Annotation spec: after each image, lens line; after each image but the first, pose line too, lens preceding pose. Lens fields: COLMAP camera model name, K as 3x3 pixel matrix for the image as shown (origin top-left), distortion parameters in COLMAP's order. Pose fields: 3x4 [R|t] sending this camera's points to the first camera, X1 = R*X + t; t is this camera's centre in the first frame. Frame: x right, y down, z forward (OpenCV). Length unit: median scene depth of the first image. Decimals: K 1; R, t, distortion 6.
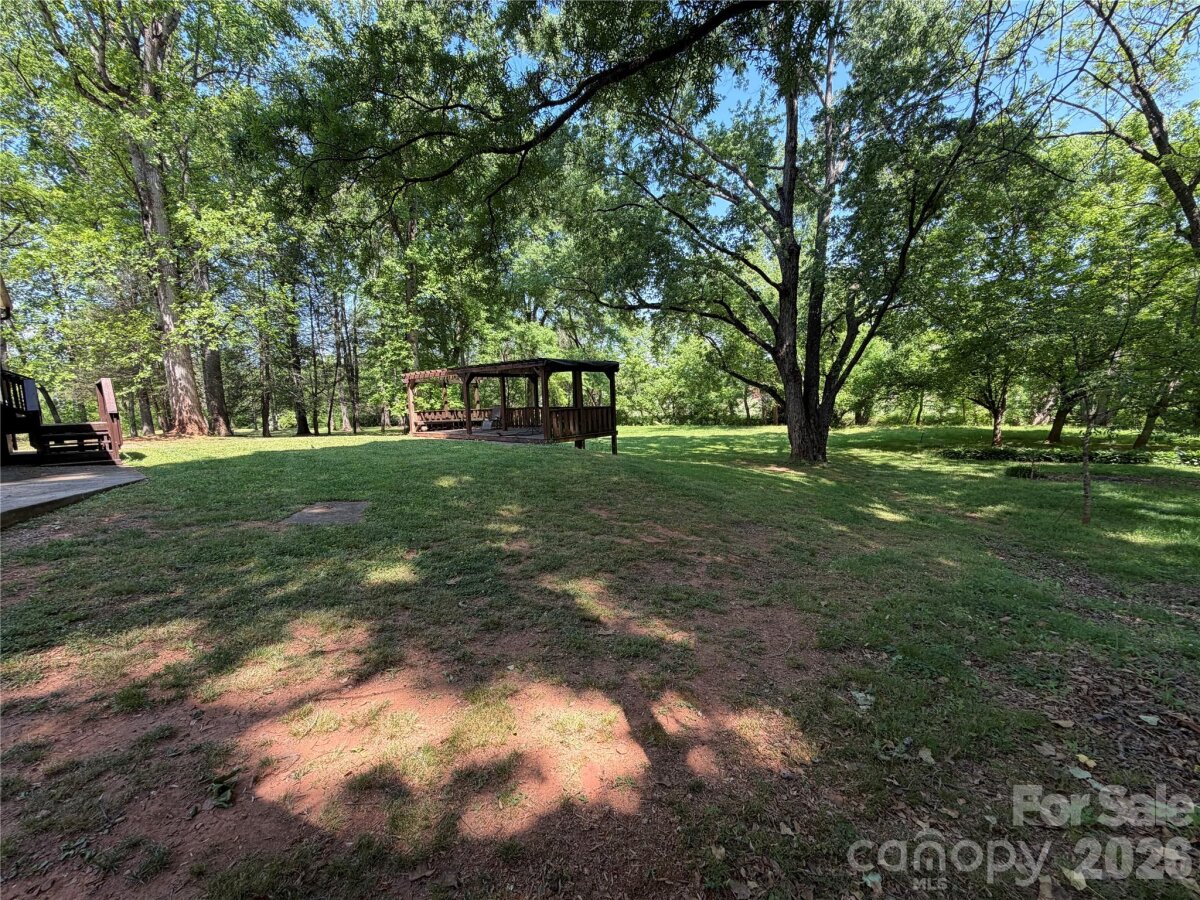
lens RADIAL K [[474.7, 0, 599.2], [0, 474.7, 453.8], [0, 0, 1]] dist [-0.003247, 0.000356]
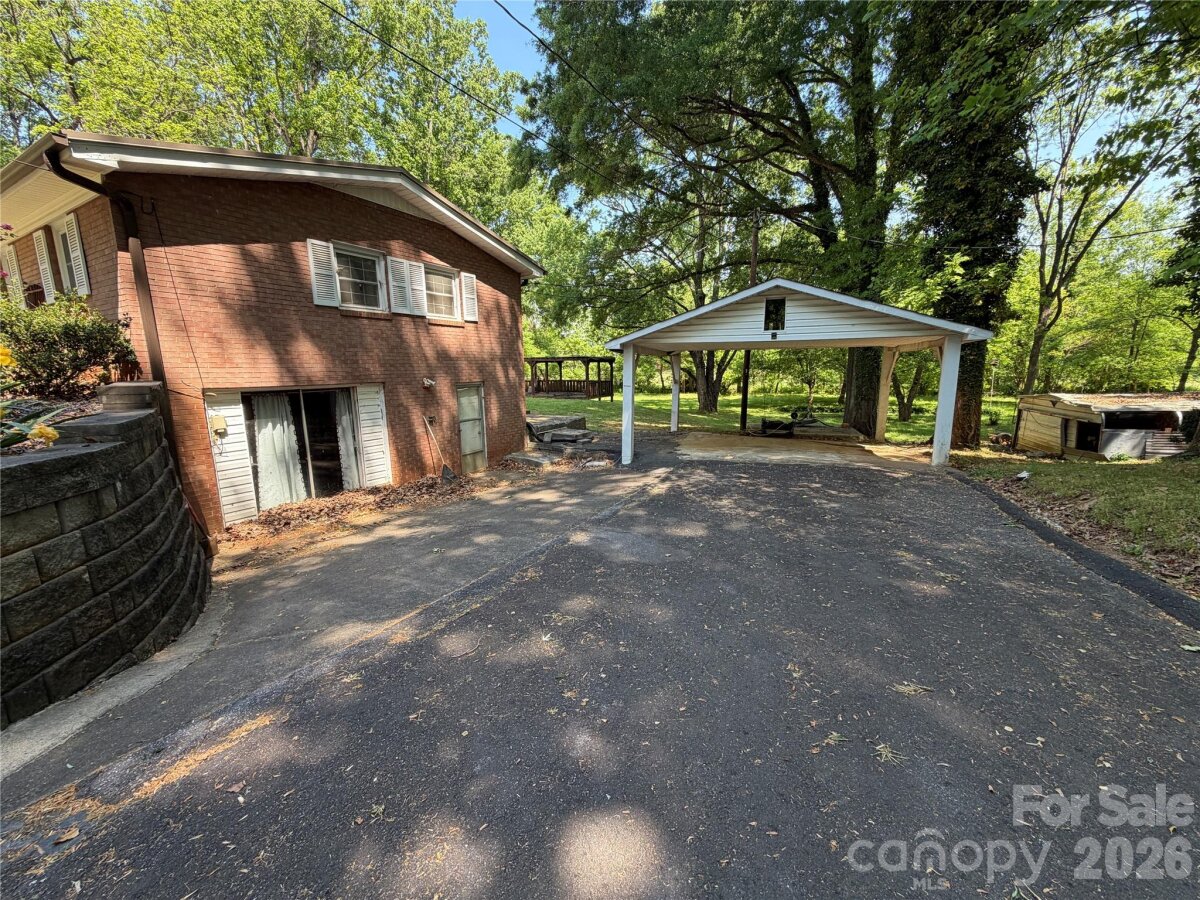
lens RADIAL K [[474.7, 0, 602.3], [0, 474.7, 447.6], [0, 0, 1]] dist [-0.003247, 0.000356]
pose [[0.978598, -0.015105, 0.205227, -0.221717], [0.004363, 0.998601, 0.052693, 0.036814], [-0.205736, -0.050670, 0.977295, -0.467811]]
